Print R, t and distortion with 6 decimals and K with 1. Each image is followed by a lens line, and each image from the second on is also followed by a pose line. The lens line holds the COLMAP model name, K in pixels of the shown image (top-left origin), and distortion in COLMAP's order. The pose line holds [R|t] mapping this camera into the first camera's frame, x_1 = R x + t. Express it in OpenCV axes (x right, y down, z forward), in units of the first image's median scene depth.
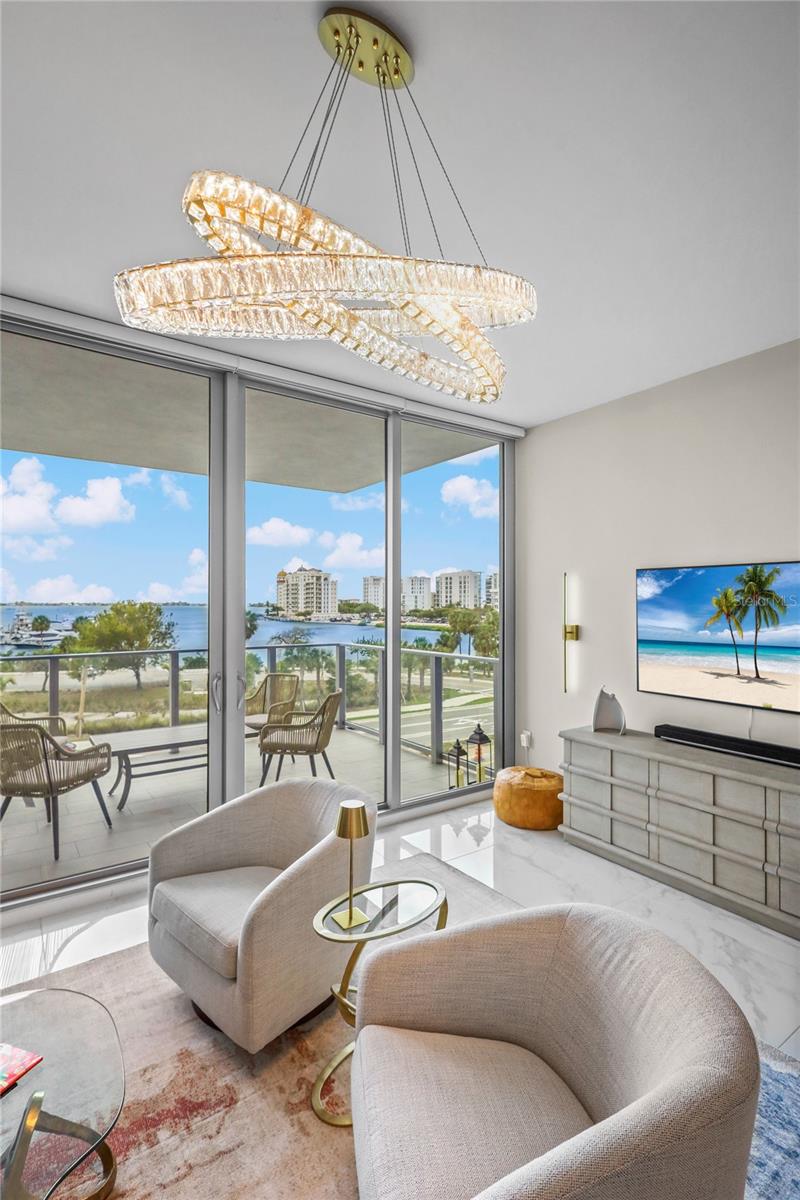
lens RADIAL K [[566.9, 0, 397.9], [0, 566.9, 604.0], [0, 0, 1]] dist [0.001941, 0.000234]
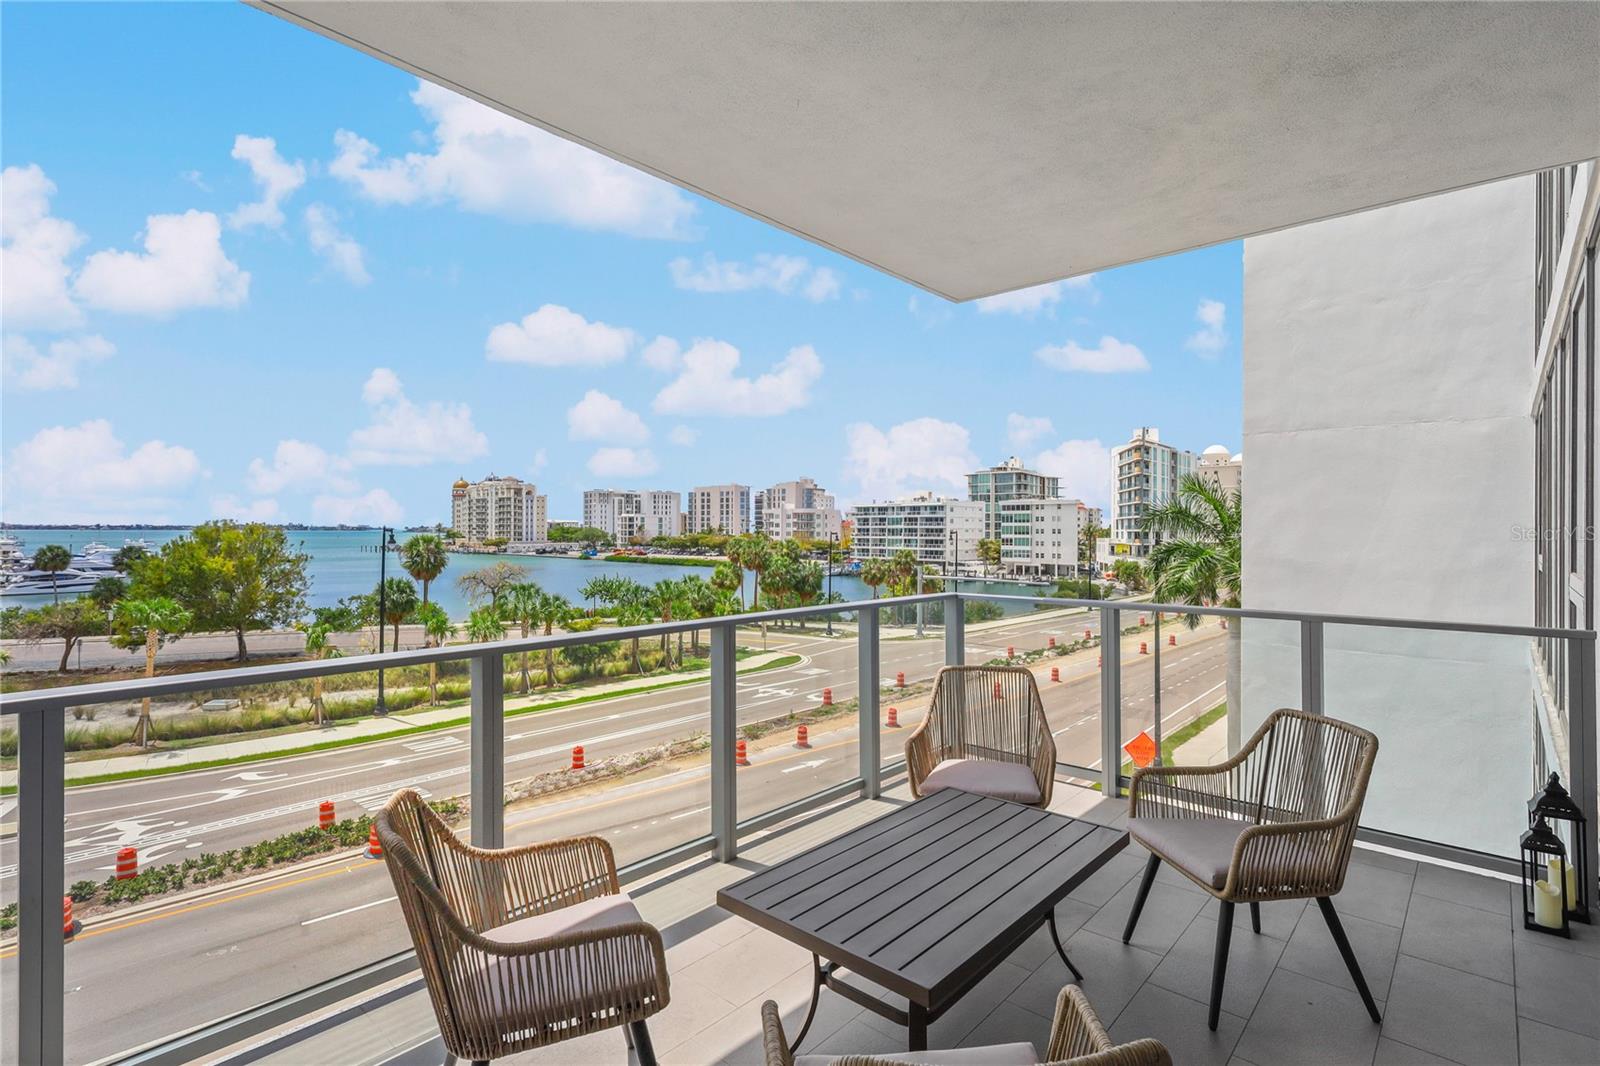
lens RADIAL K [[767.3, 0, 800.0], [0, 767.3, 533.0], [0, 0, 1]] dist [0.002620, 0.000532]
pose [[0.976348, 0.002691, 0.216187, -0.689451], [-0.003689, 0.999984, 0.004211, 0.027327], [-0.216173, -0.004909, 0.976343, 0.677713]]
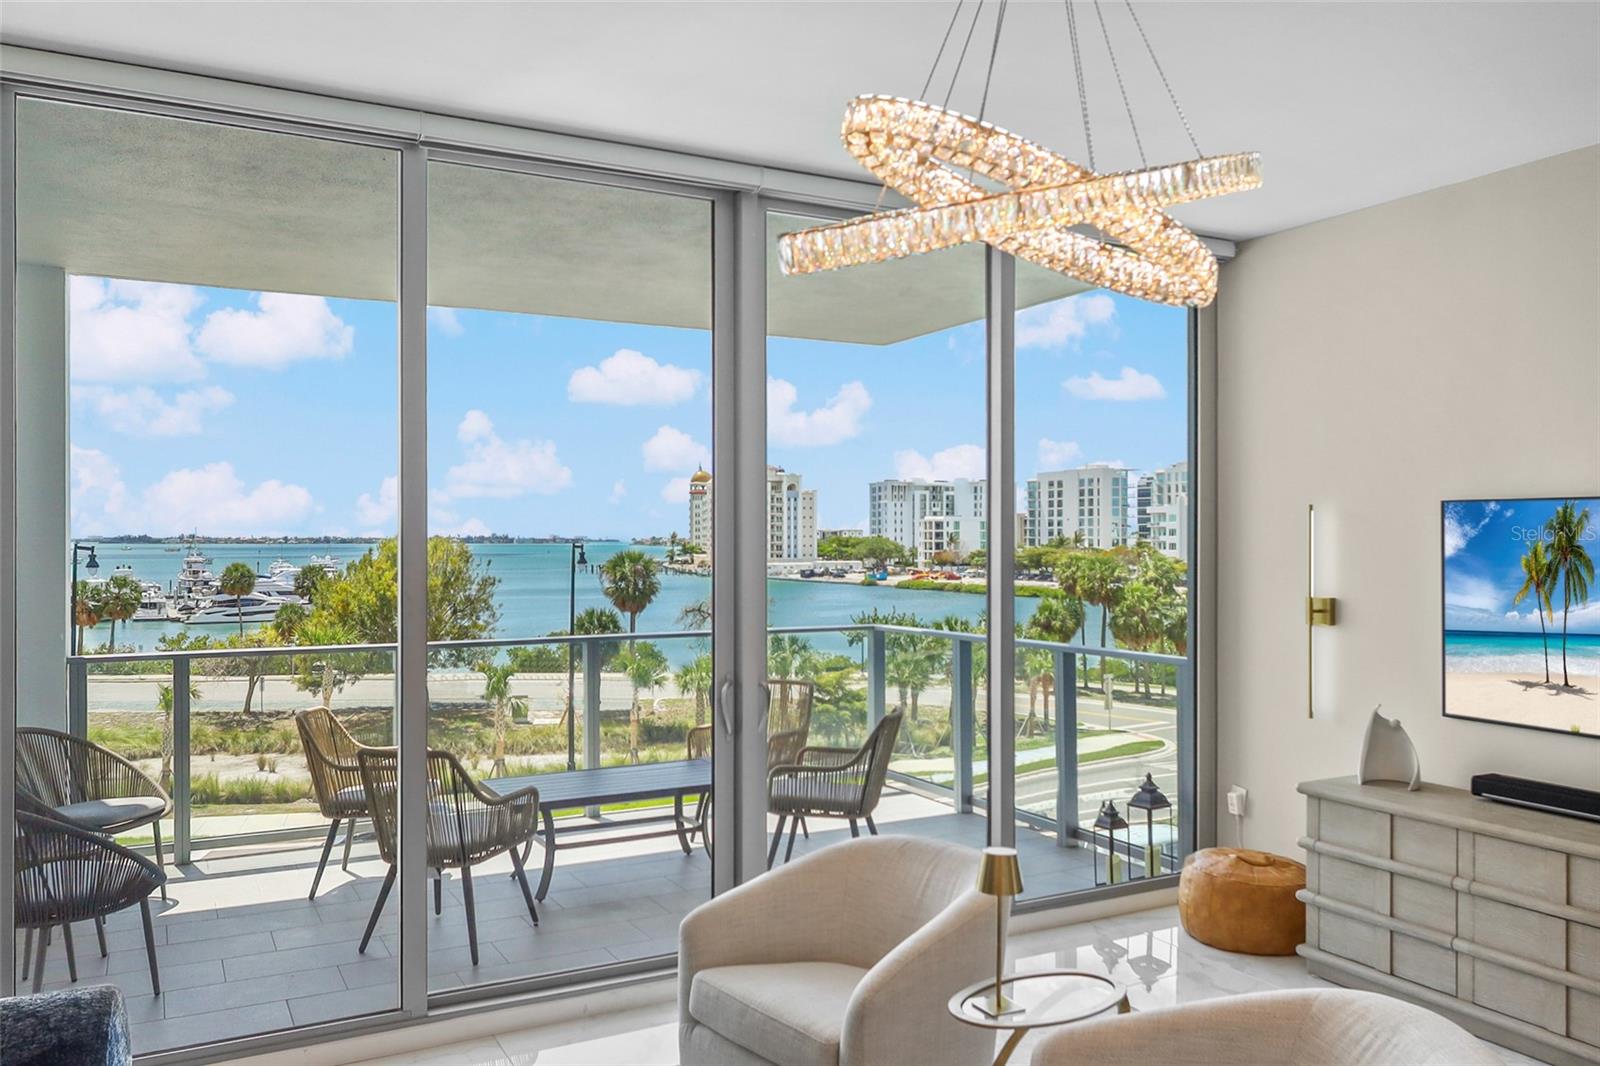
lens RADIAL K [[1207.0, 0, 799.4], [0, 1207.0, 544.6], [0, 0, 1]] dist [0.002334, 0.000533]
pose [[0.992866, -0.001058, -0.119228, -0.062767], [0.001579, 0.999990, 0.004272, -0.020644], [0.119222, -0.004429, 0.992858, -0.239450]]
